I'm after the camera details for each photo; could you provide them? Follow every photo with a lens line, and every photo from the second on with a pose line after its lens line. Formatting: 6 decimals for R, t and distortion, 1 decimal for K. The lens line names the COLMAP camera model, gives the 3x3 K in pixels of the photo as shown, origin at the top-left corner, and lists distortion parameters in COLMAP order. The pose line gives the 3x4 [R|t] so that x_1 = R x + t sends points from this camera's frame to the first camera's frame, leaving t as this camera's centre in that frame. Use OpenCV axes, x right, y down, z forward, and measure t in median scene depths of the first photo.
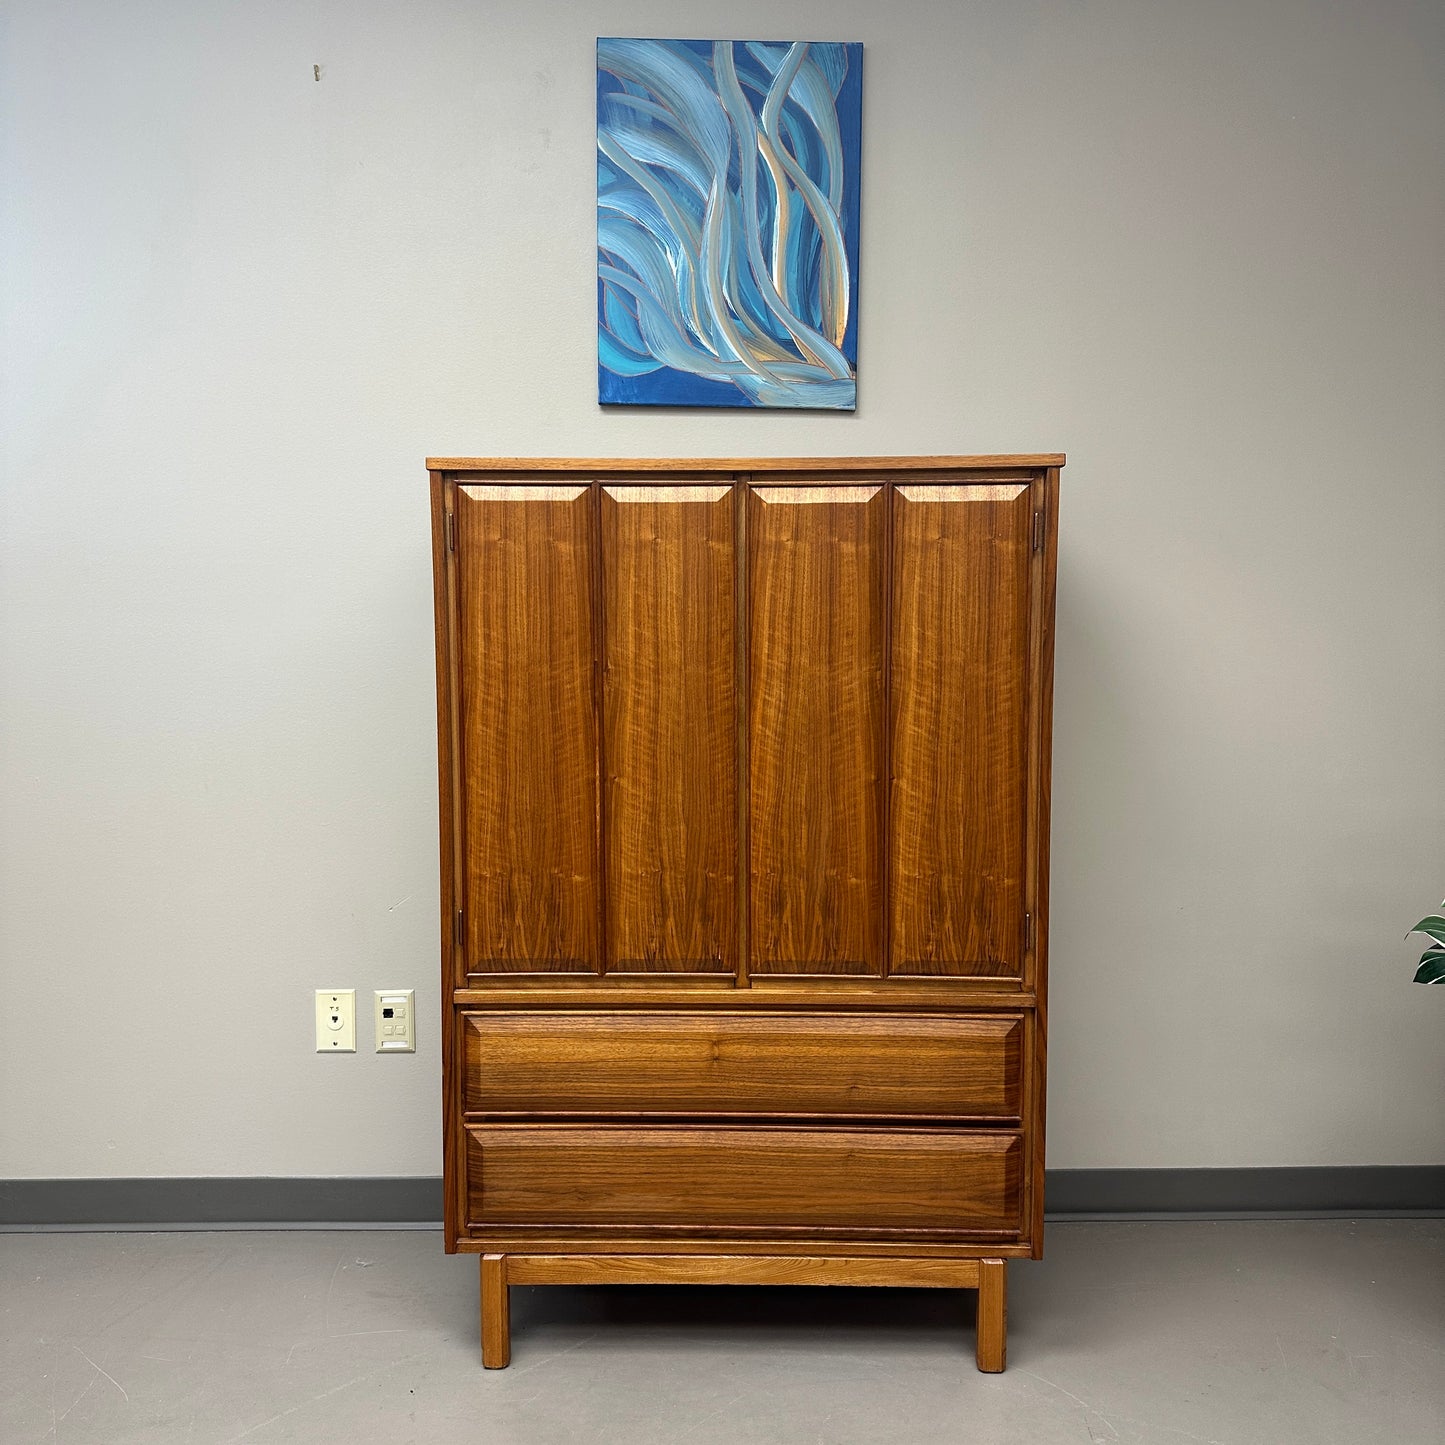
lens RADIAL K [[1318.1, 0, 726.1], [0, 1318.1, 718.2], [0, 0, 1]] dist [0.079921, 0.000000]
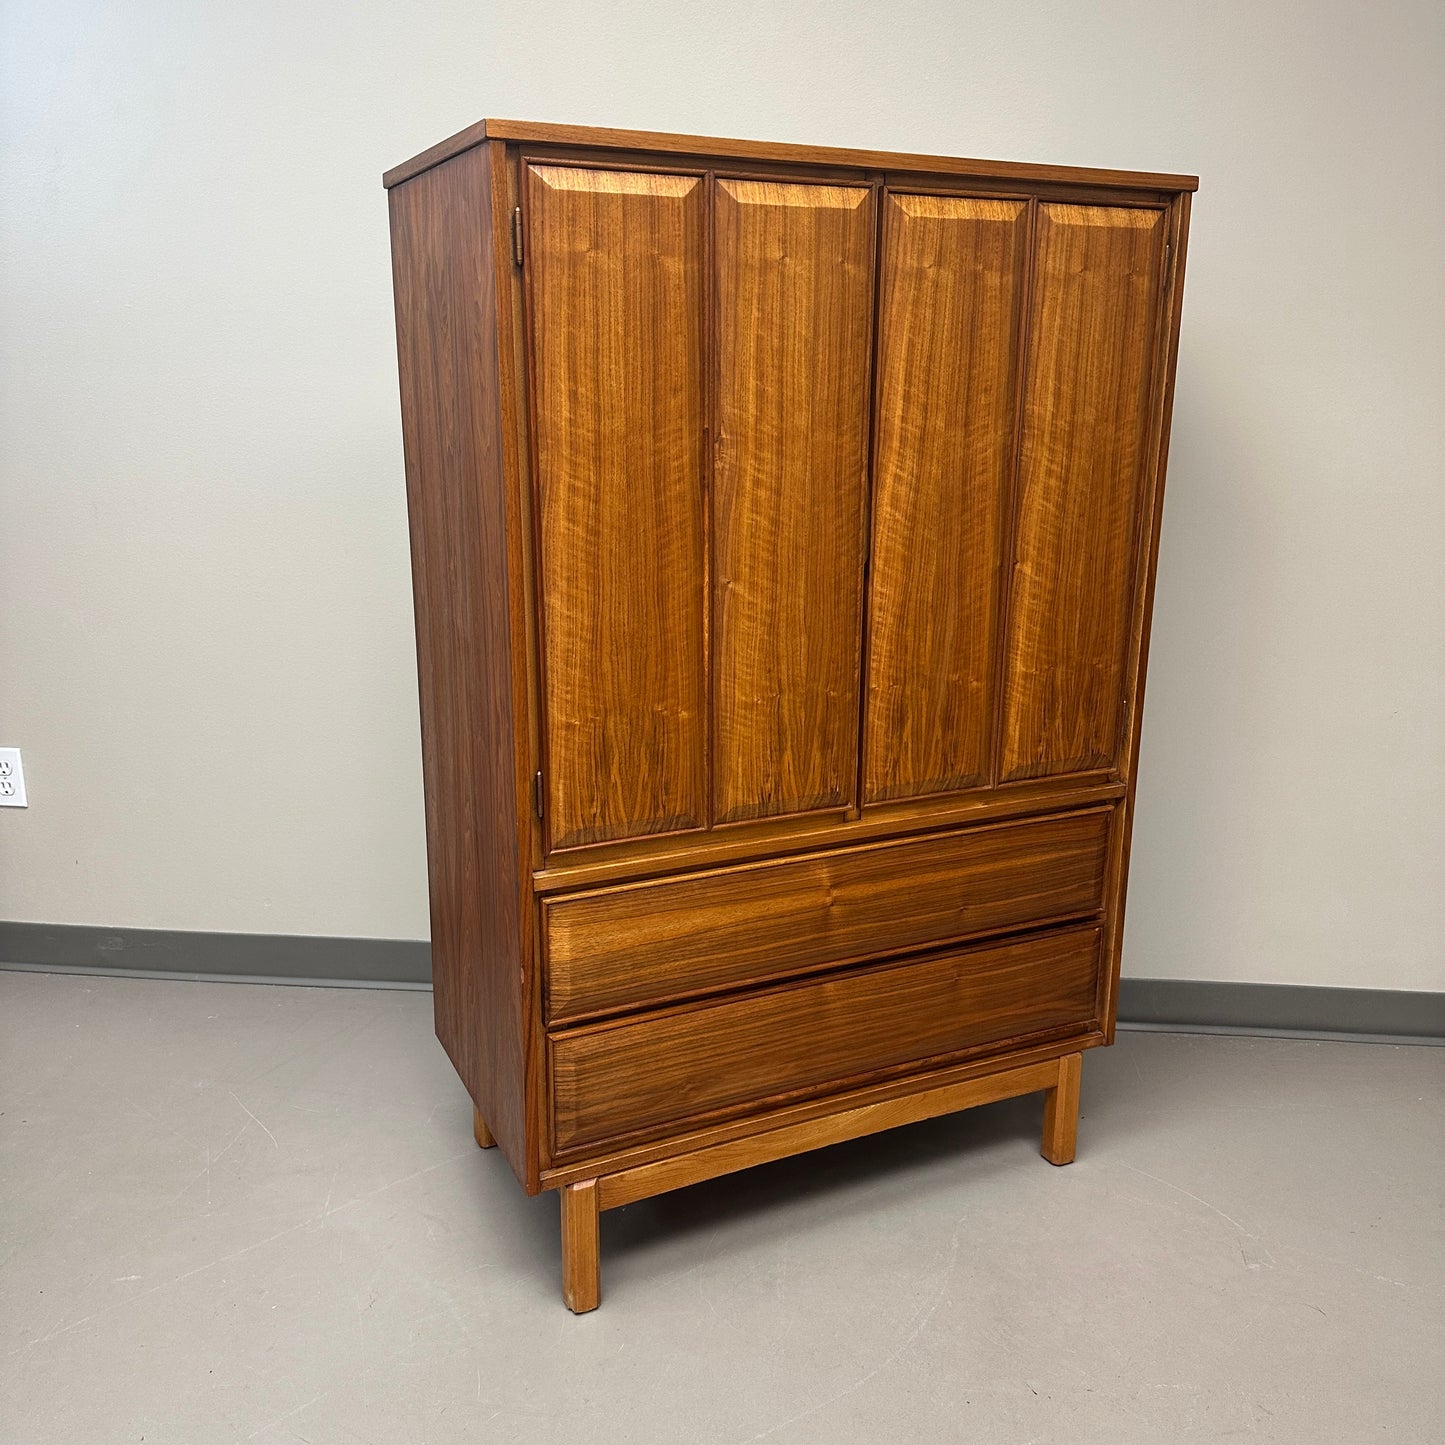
lens RADIAL K [[1318.1, 0, 697.7], [0, 1318.1, 732.5], [0, 0, 1]] dist [0.079921, 0.000000]
pose [[0.897239, -0.110488, 0.427498, -0.442561], [0.035595, 0.983135, 0.179386, -0.008215], [-0.440108, -0.145735, 0.886039, 0.305005]]
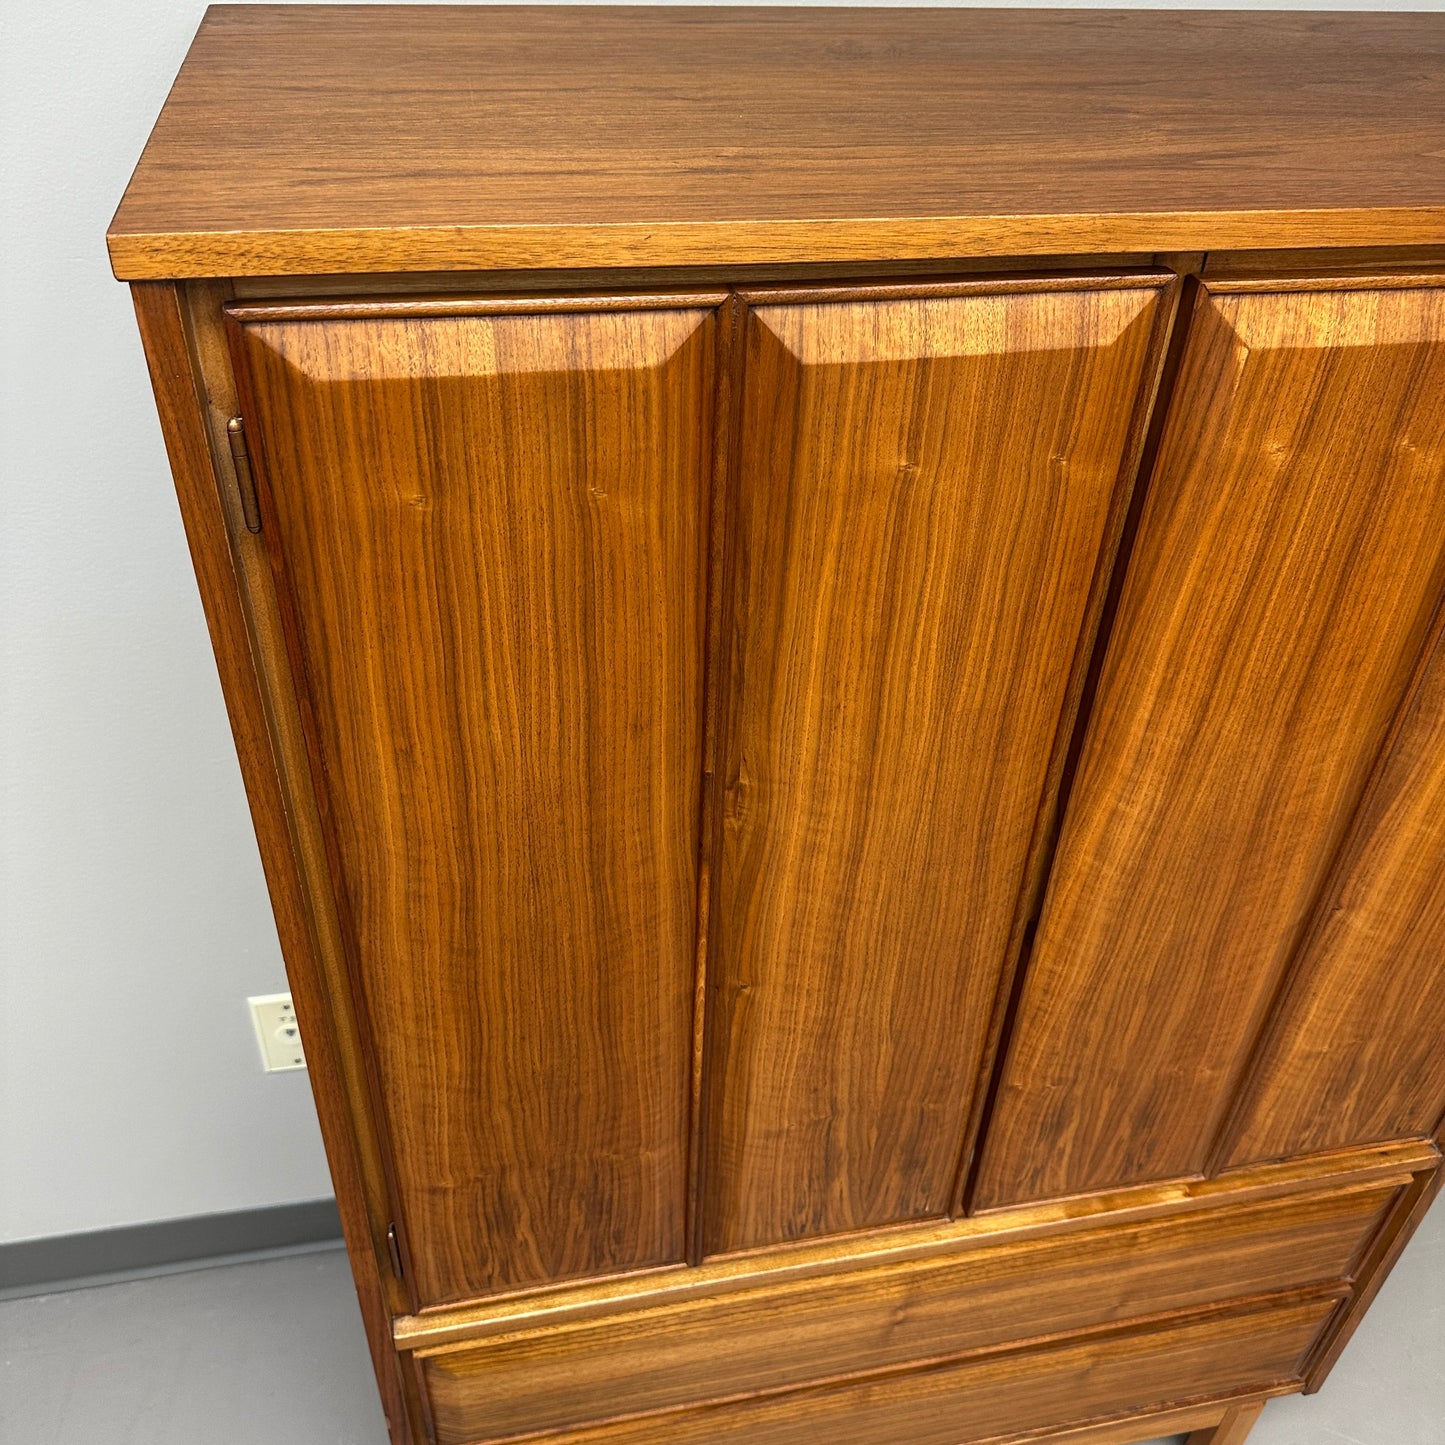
lens RADIAL K [[1318.1, 0, 722.6], [0, 1318.1, 701.8], [0, 0, 1]] dist [0.079921, 0.000000]
pose [[0.974046, -0.099791, 0.203166, -0.166826], [-0.019736, 0.856709, 0.515422, -0.249130], [-0.225488, -0.506054, 0.832505, 0.696574]]
